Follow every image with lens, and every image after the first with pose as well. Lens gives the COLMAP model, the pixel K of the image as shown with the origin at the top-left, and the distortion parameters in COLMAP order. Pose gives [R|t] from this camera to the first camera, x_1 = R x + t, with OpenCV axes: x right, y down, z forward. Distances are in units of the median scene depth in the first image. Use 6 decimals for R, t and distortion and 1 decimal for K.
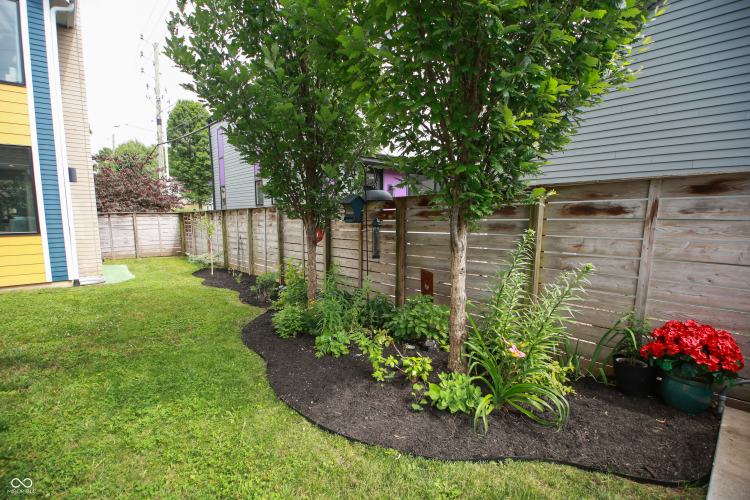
lens RADIAL K [[337.6, 0, 373.1], [0, 337.6, 257.9], [0, 0, 1]] dist [0.047786, -0.032711]
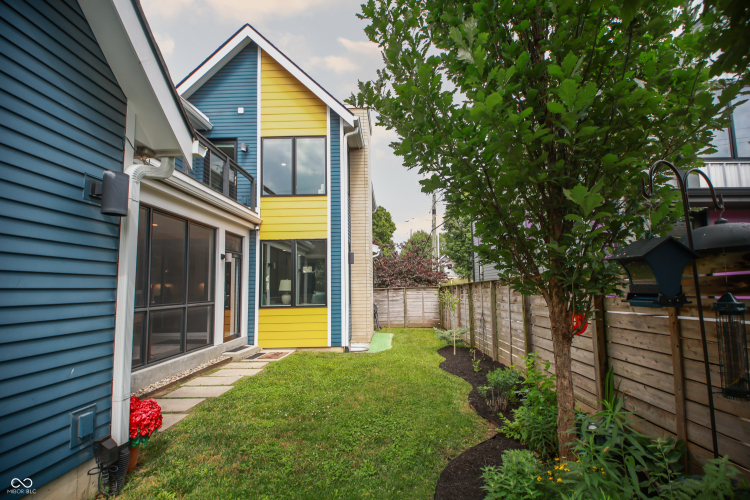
lens RADIAL K [[337.6, 0, 373.1], [0, 337.6, 257.9], [0, 0, 1]] dist [0.047786, -0.032711]
pose [[0.740291, -0.075778, -0.668002, -0.012911], [-0.066738, 0.980436, -0.185181, -0.026023], [0.668966, 0.181669, 0.720750, 0.197023]]
